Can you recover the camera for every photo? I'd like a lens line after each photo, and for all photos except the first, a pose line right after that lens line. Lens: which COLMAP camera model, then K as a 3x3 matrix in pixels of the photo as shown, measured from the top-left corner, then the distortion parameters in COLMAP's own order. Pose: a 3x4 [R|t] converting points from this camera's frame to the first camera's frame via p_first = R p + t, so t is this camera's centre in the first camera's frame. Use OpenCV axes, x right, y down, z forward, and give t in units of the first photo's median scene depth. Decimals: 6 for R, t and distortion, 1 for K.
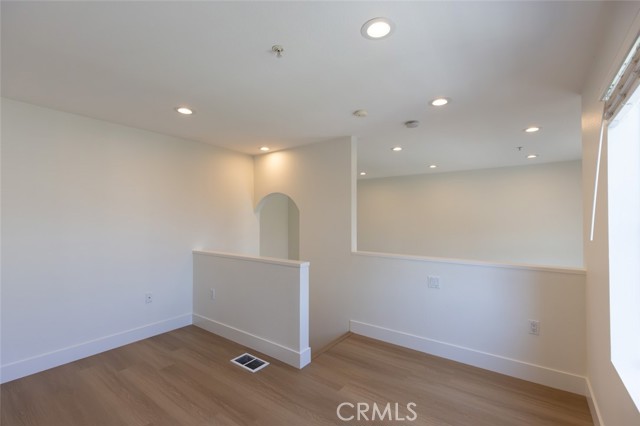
lens RADIAL K [[285.8, 0, 320.0], [0, 285.8, 213.0], [0, 0, 1]] dist [0.000129, 0.000204]
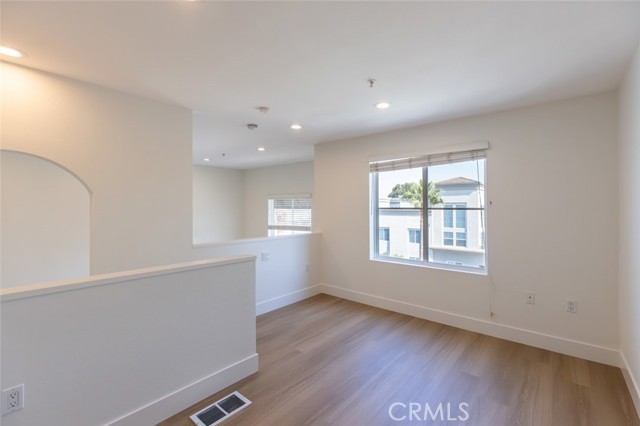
lens RADIAL K [[291.8, 0, 320.2], [0, 291.8, 202.0], [0, 0, 1]] dist [0.001032, 0.000029]
pose [[0.054515, 0.020289, 0.998307, -1.040967], [-0.017486, 0.999660, -0.019362, 0.020741], [-0.998360, -0.016401, 0.054851, 0.785833]]
